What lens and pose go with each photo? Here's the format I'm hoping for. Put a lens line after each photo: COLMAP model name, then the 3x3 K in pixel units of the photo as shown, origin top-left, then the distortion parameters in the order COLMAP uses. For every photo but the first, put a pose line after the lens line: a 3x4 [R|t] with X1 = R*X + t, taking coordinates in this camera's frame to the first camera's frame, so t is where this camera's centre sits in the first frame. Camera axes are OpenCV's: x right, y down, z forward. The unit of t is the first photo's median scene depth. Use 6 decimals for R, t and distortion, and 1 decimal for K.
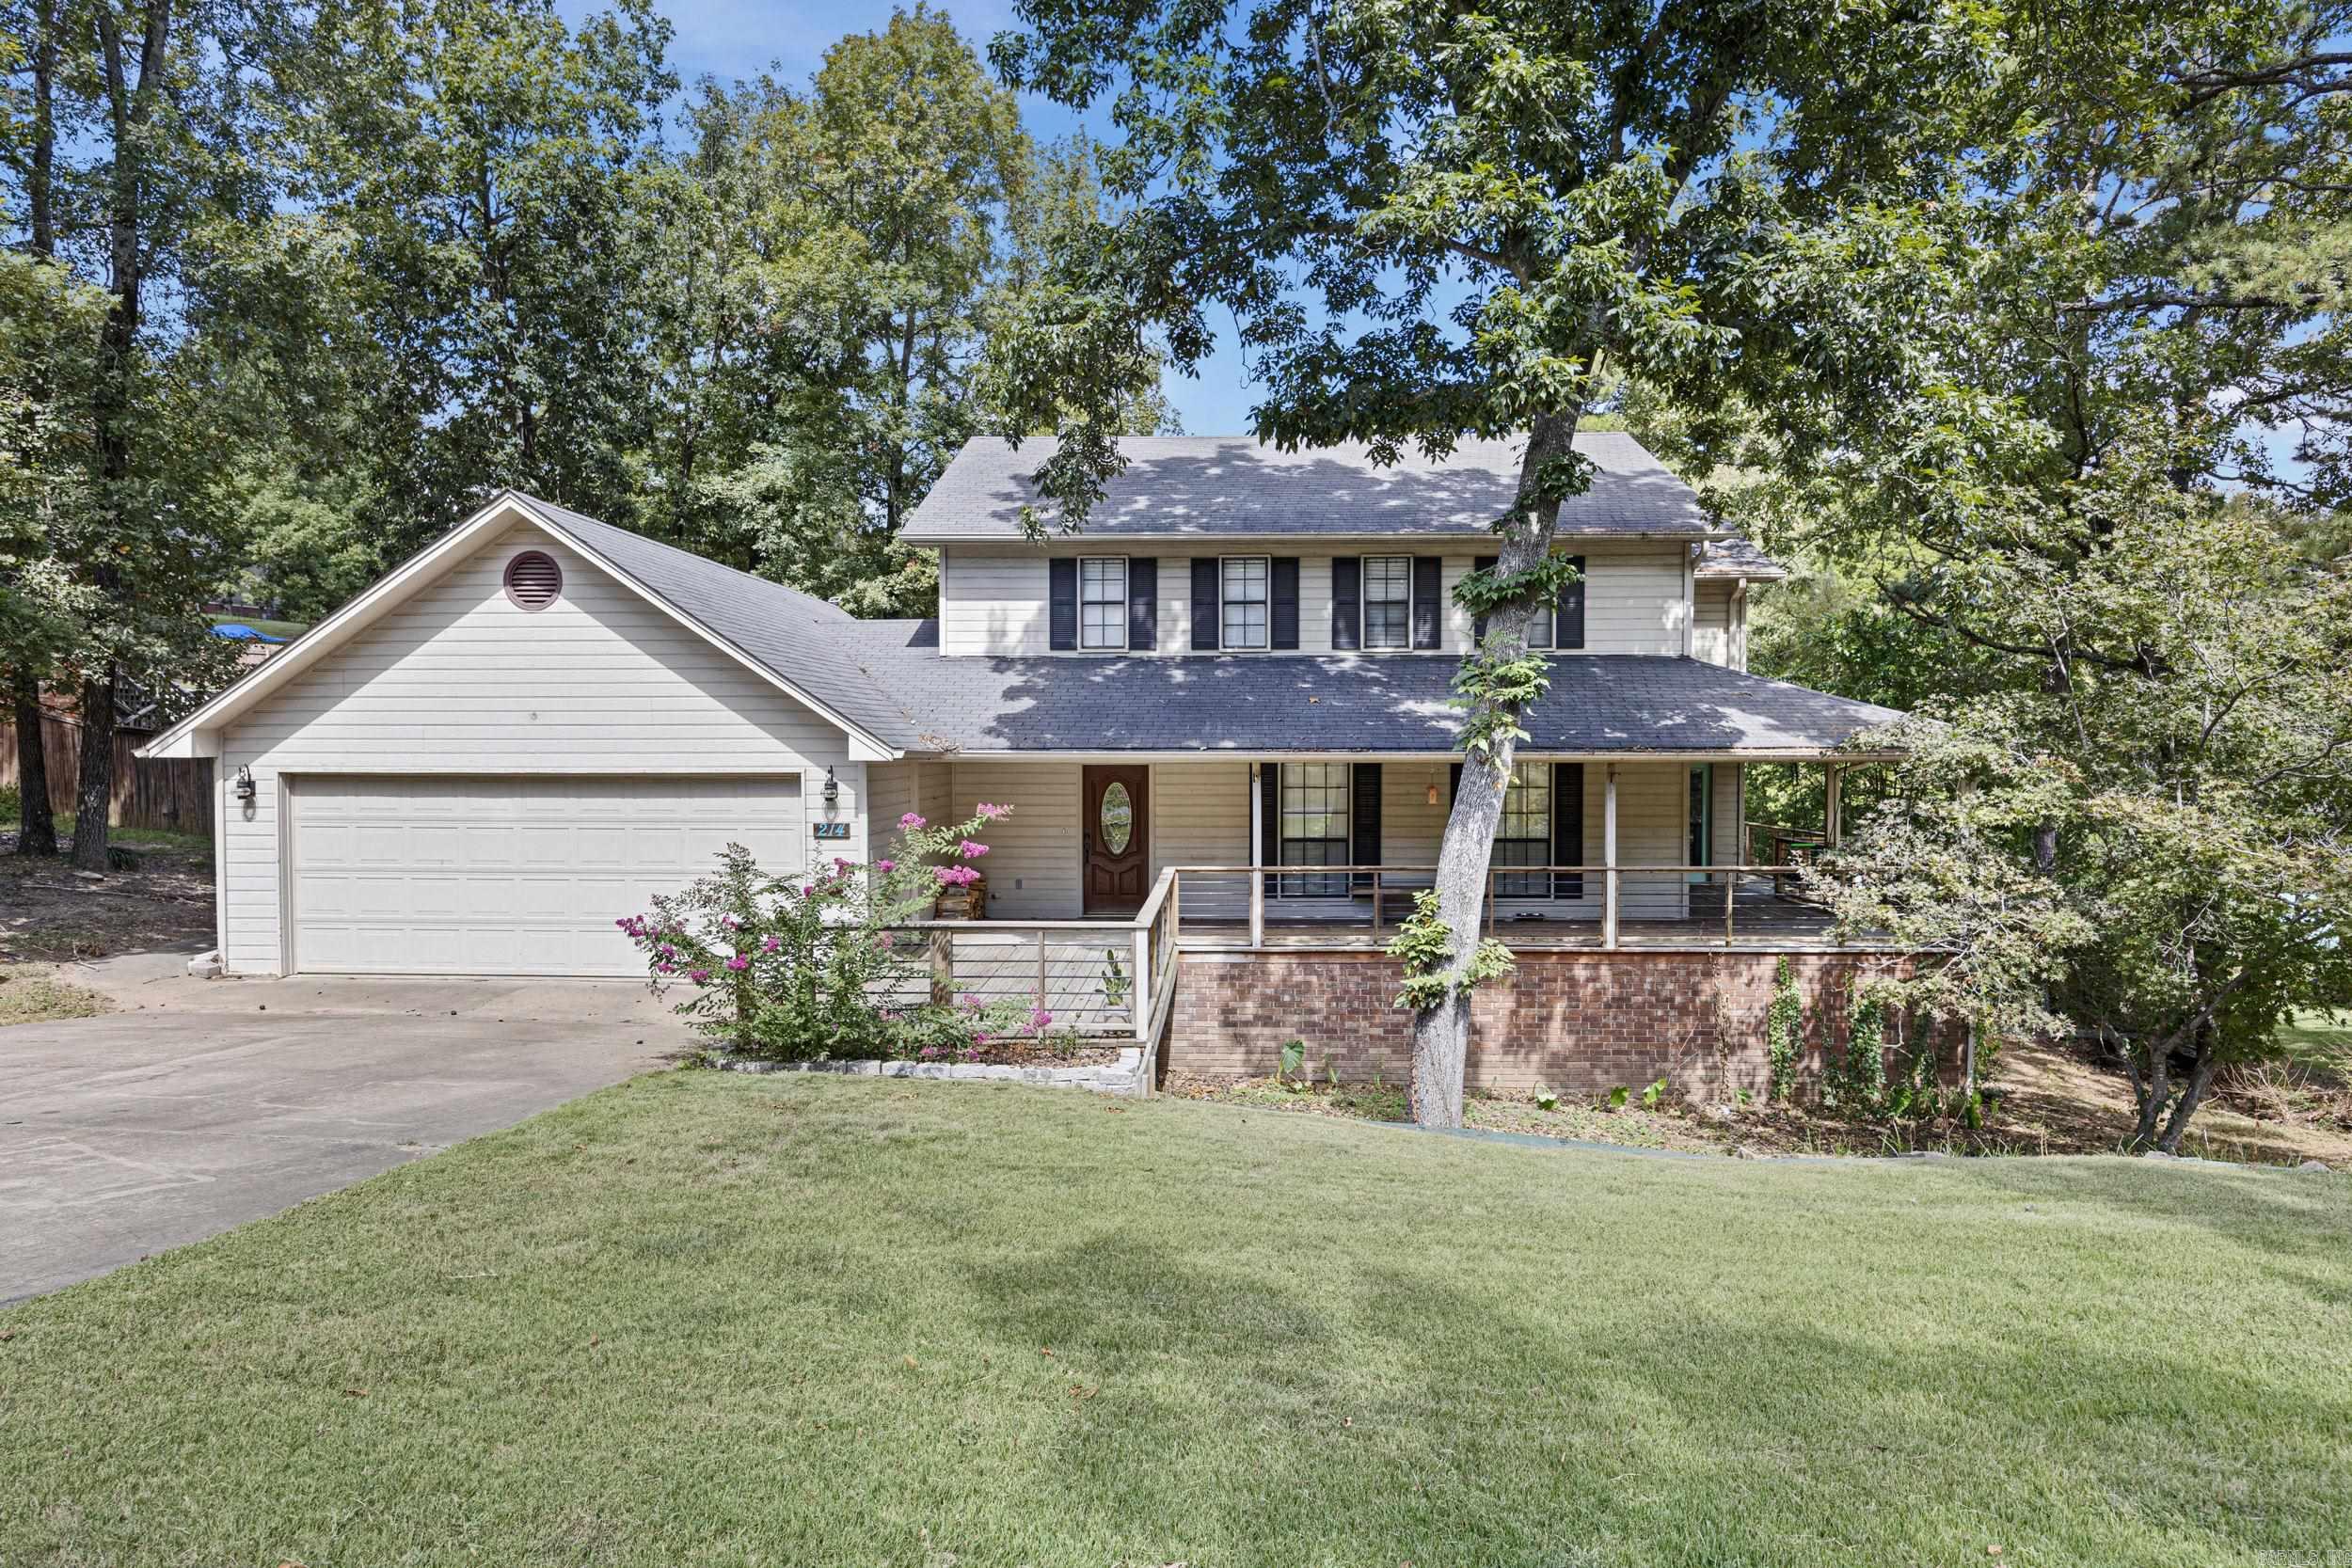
lens RADIAL K [[1296.8, 0, 1176.0], [0, 1296.8, 784.0], [0, 0, 1]] dist [0.002969, 0.000472]
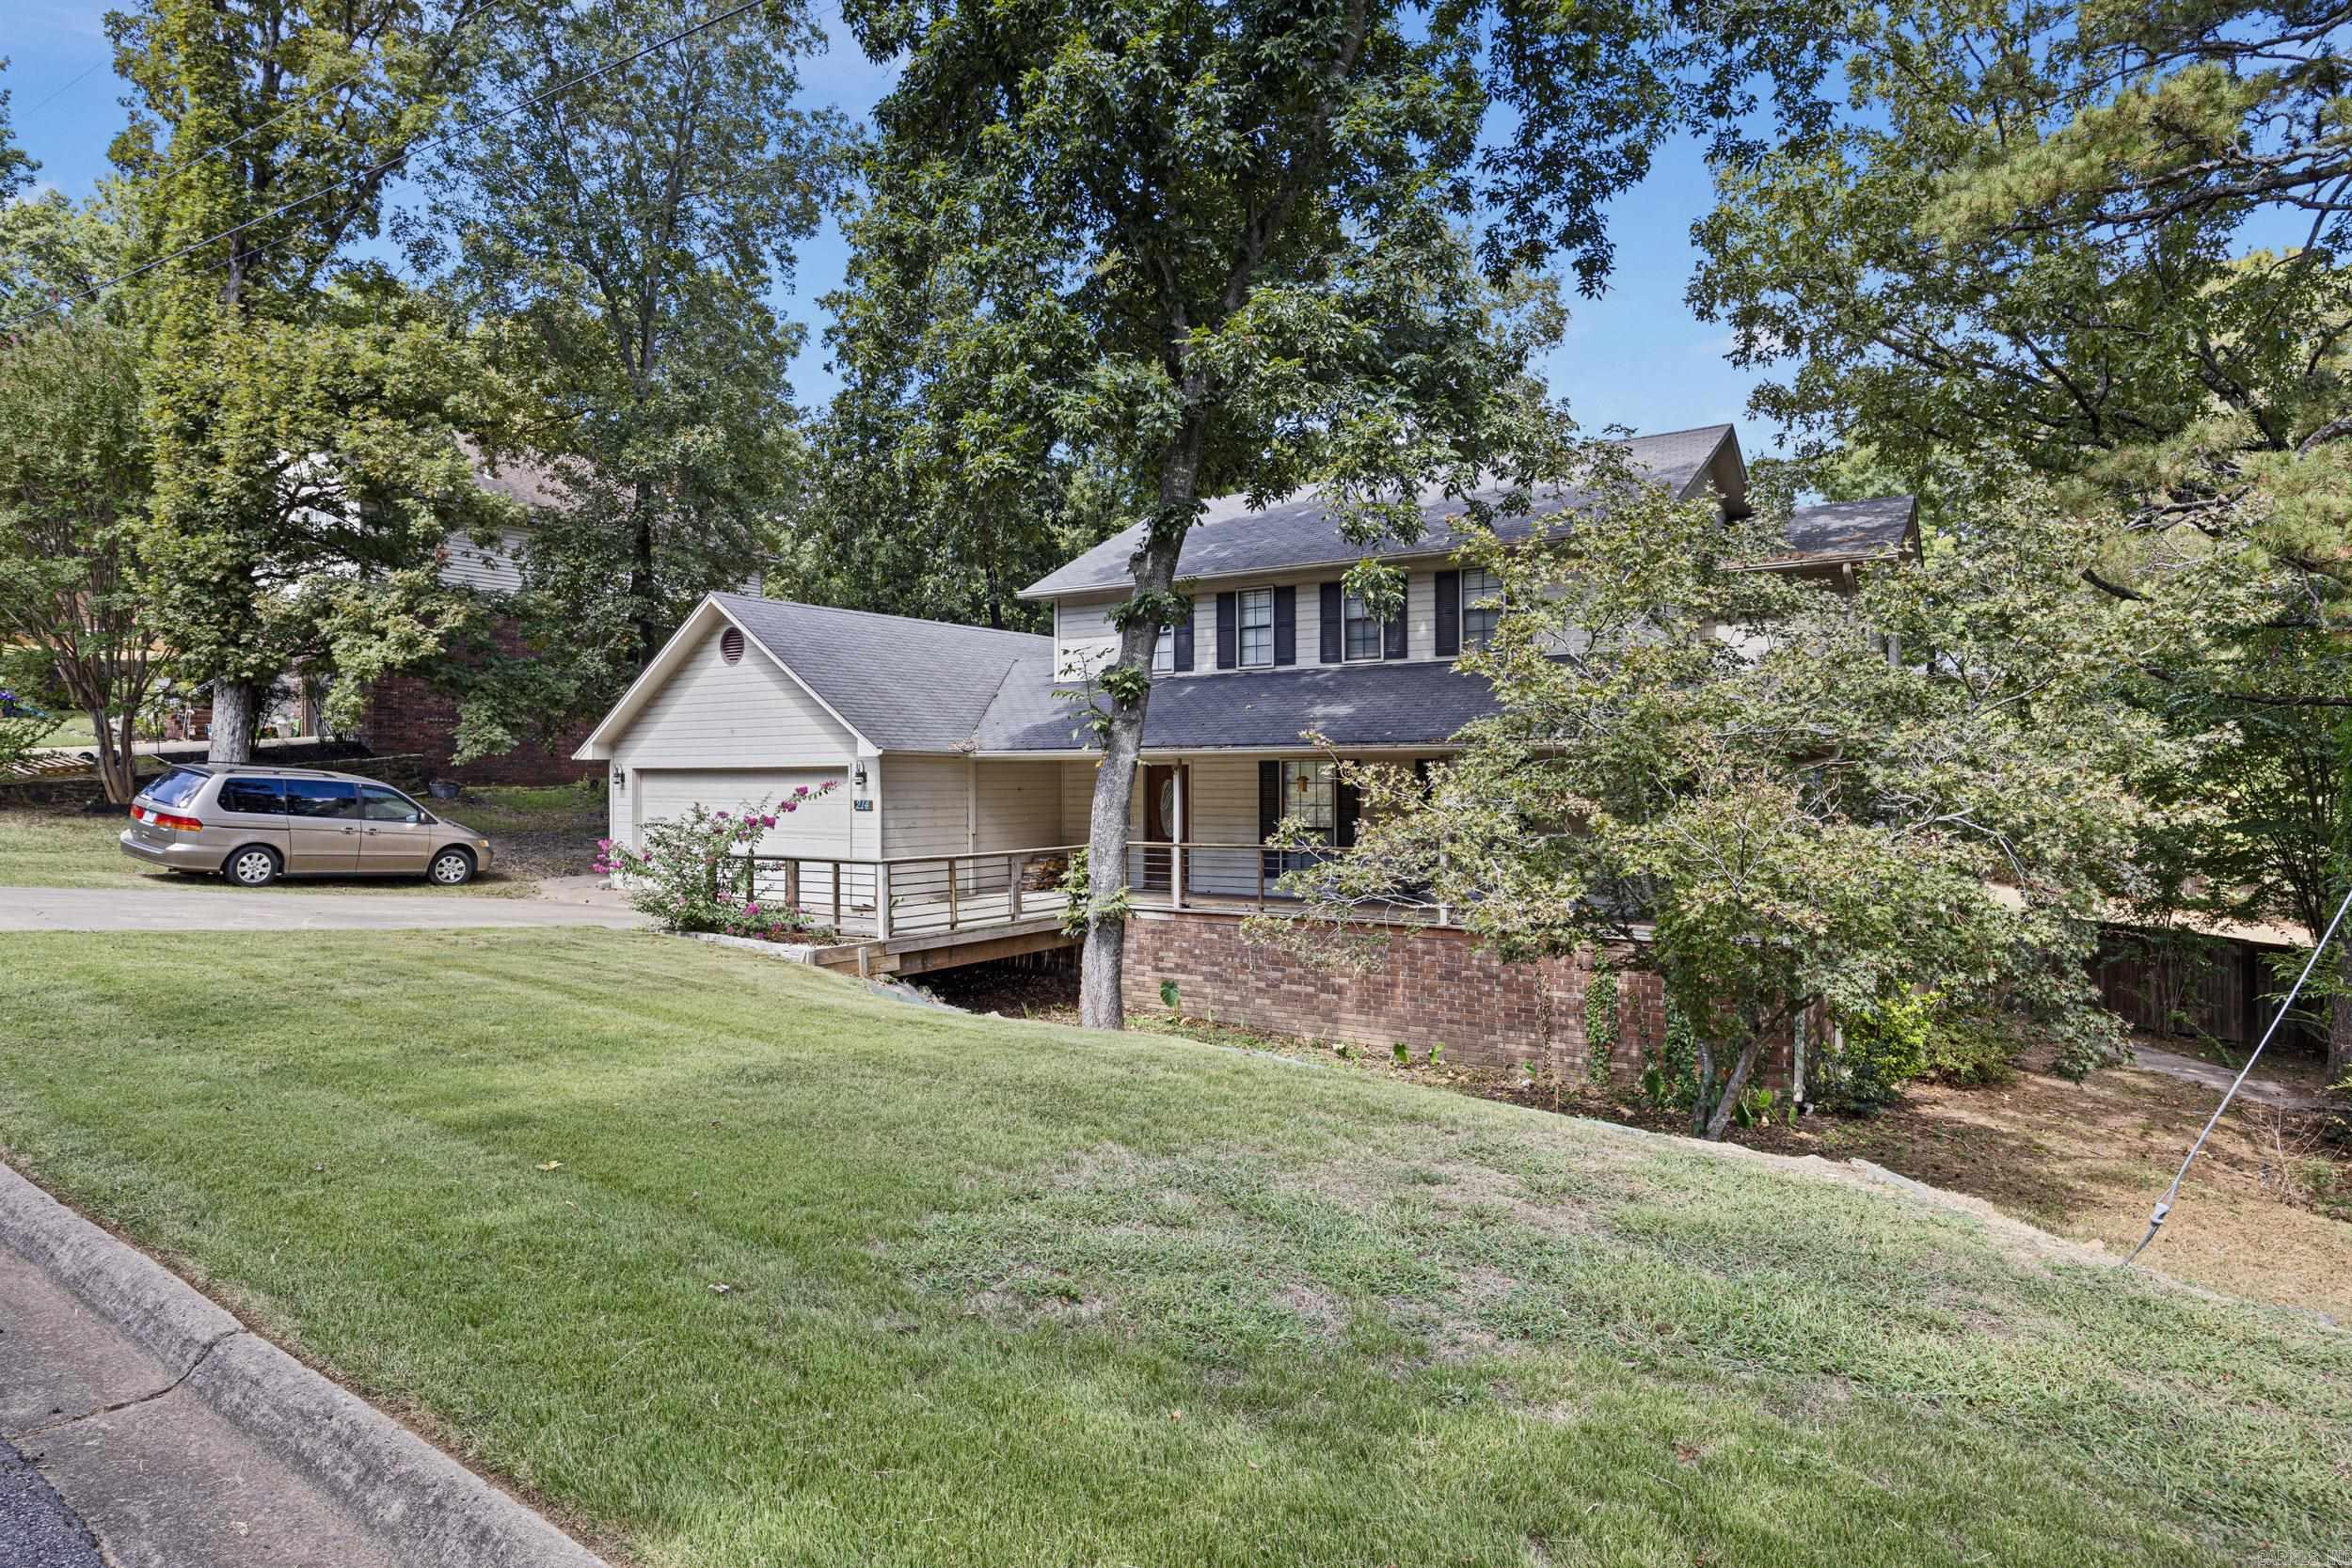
lens RADIAL K [[1296.8, 0, 1176.0], [0, 1296.8, 784.0], [0, 0, 1]] dist [0.002969, 0.000472]
pose [[0.851266, 0.001196, -0.524734, 0.703085], [-0.014207, 0.999683, -0.020768, 0.033140], [0.524543, 0.025134, 0.851013, -0.051327]]
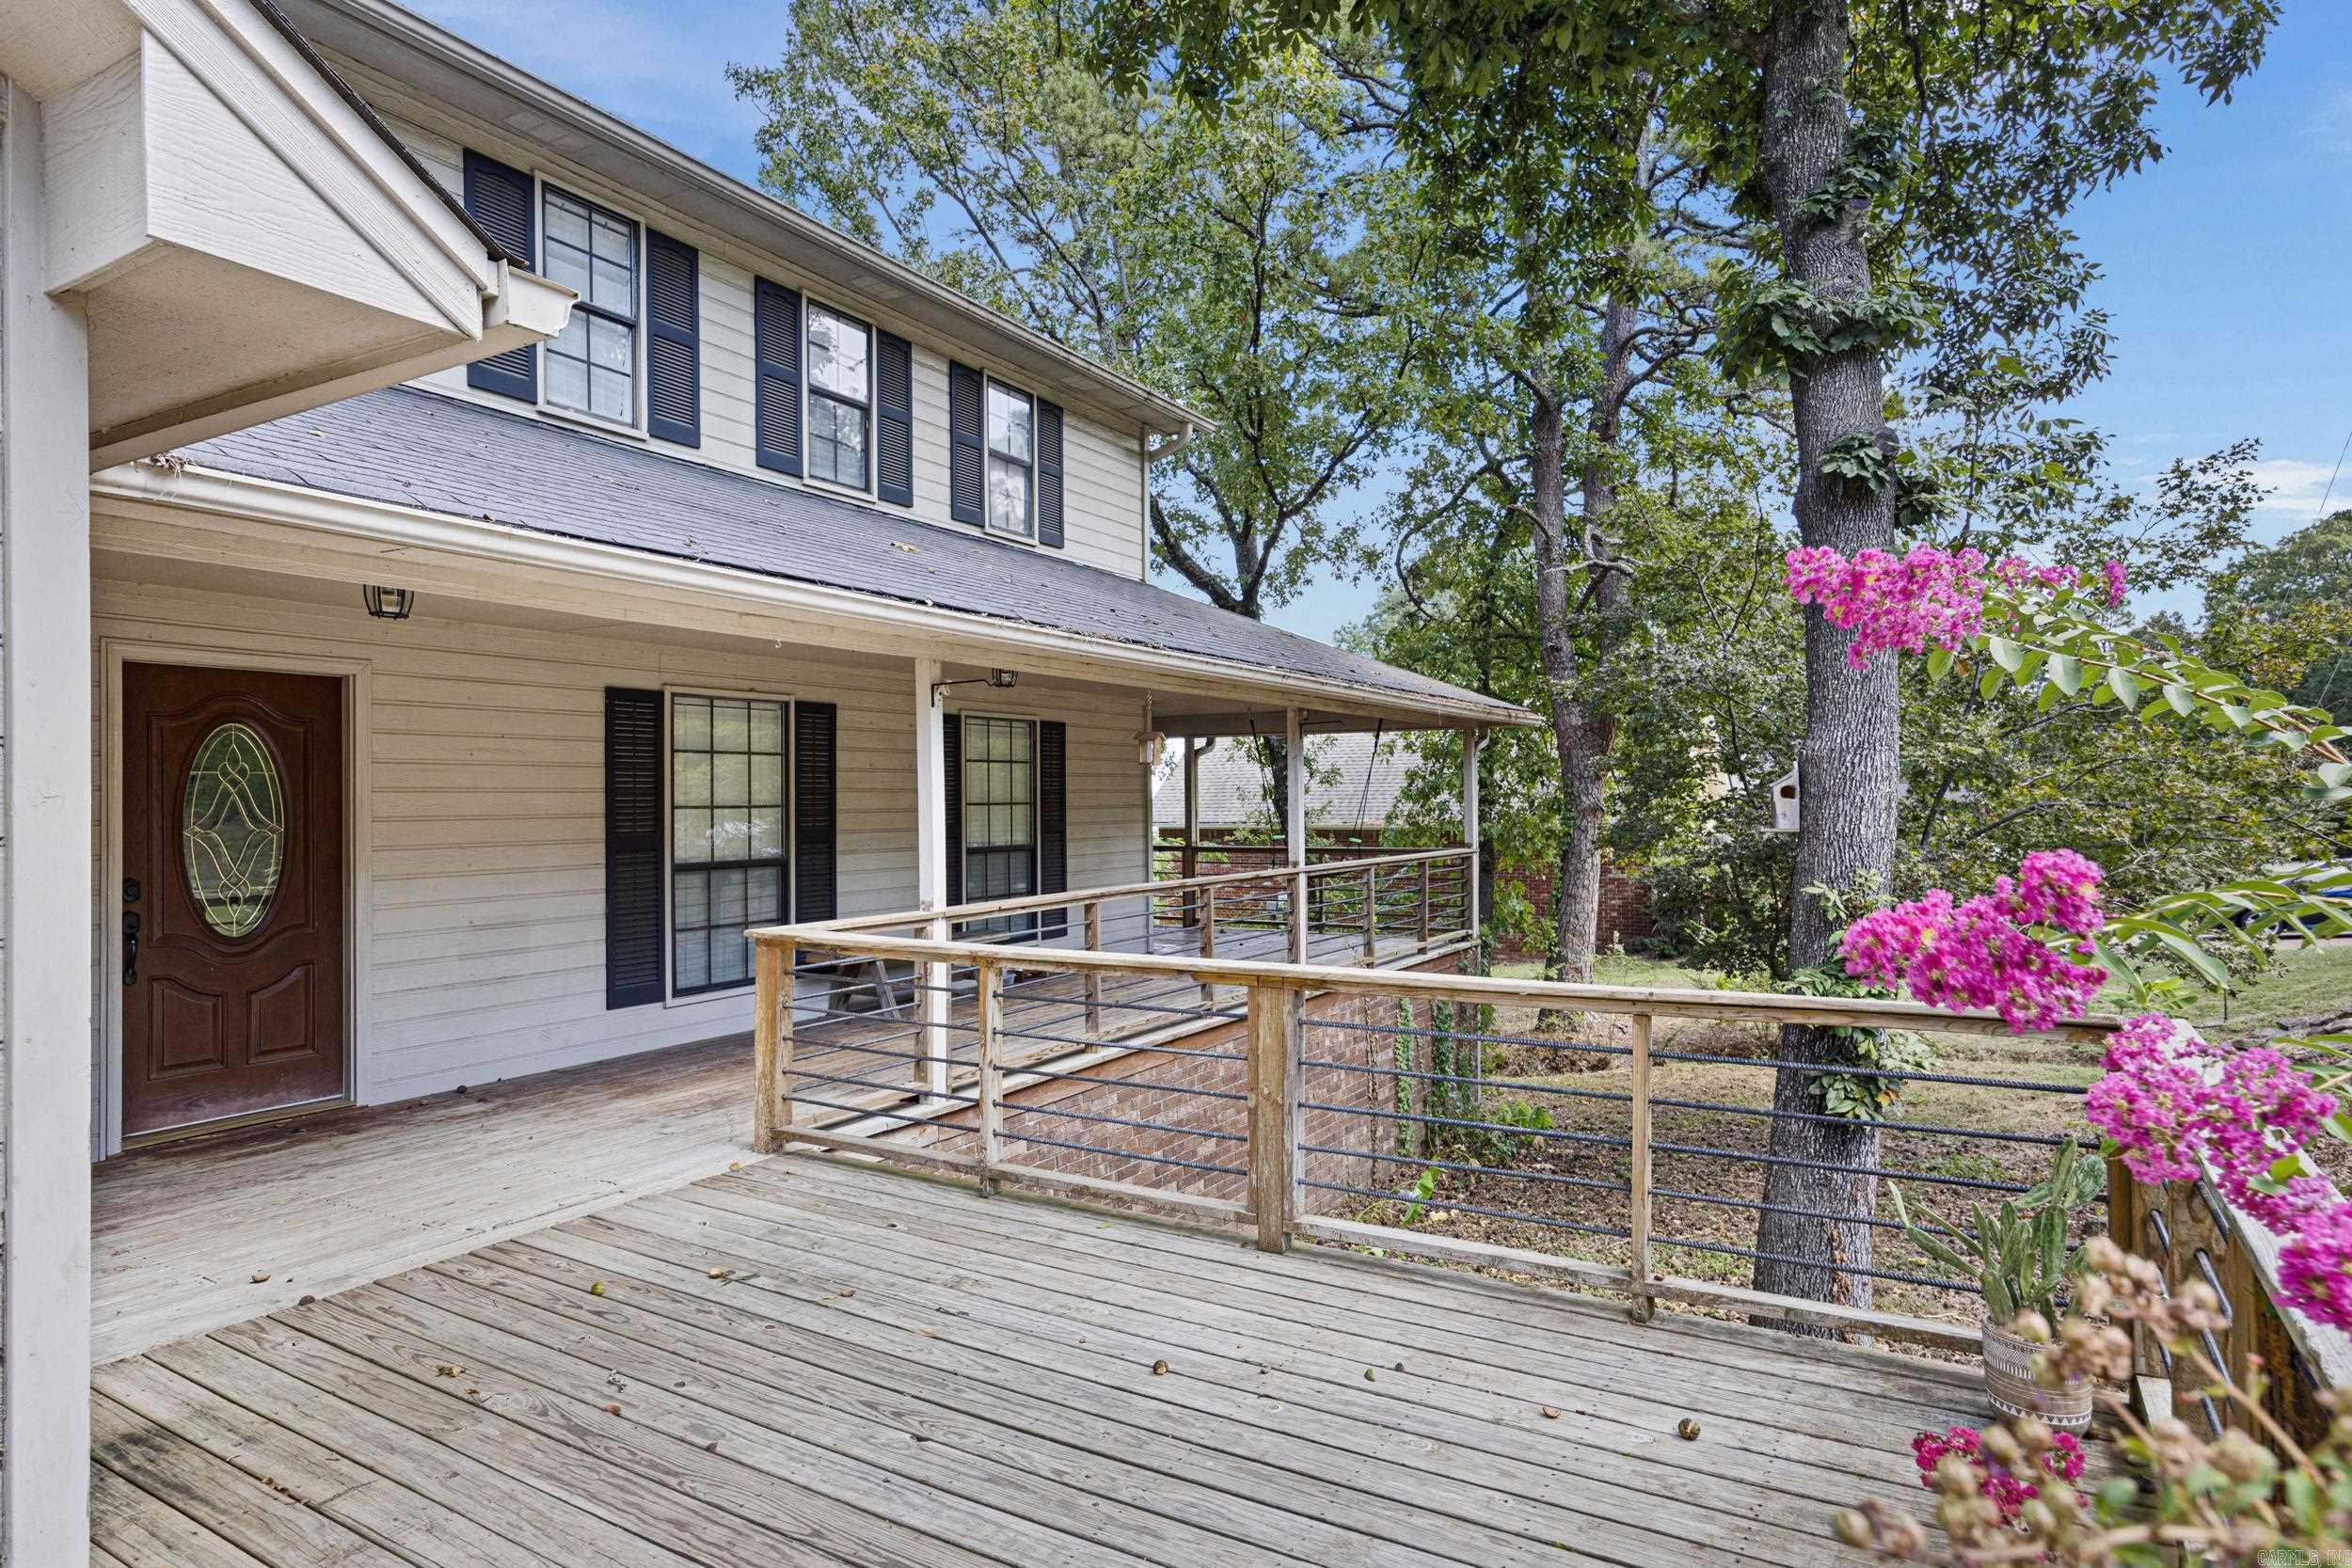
lens RADIAL K [[1296.8, 0, 1176.0], [0, 1296.8, 784.0], [0, 0, 1]] dist [0.002969, 0.000472]
pose [[0.449044, 0.006955, 0.893483, -0.271116], [0.024106, 0.999511, -0.019895, 0.030416], [-0.893185, 0.030472, 0.448657, 0.741739]]
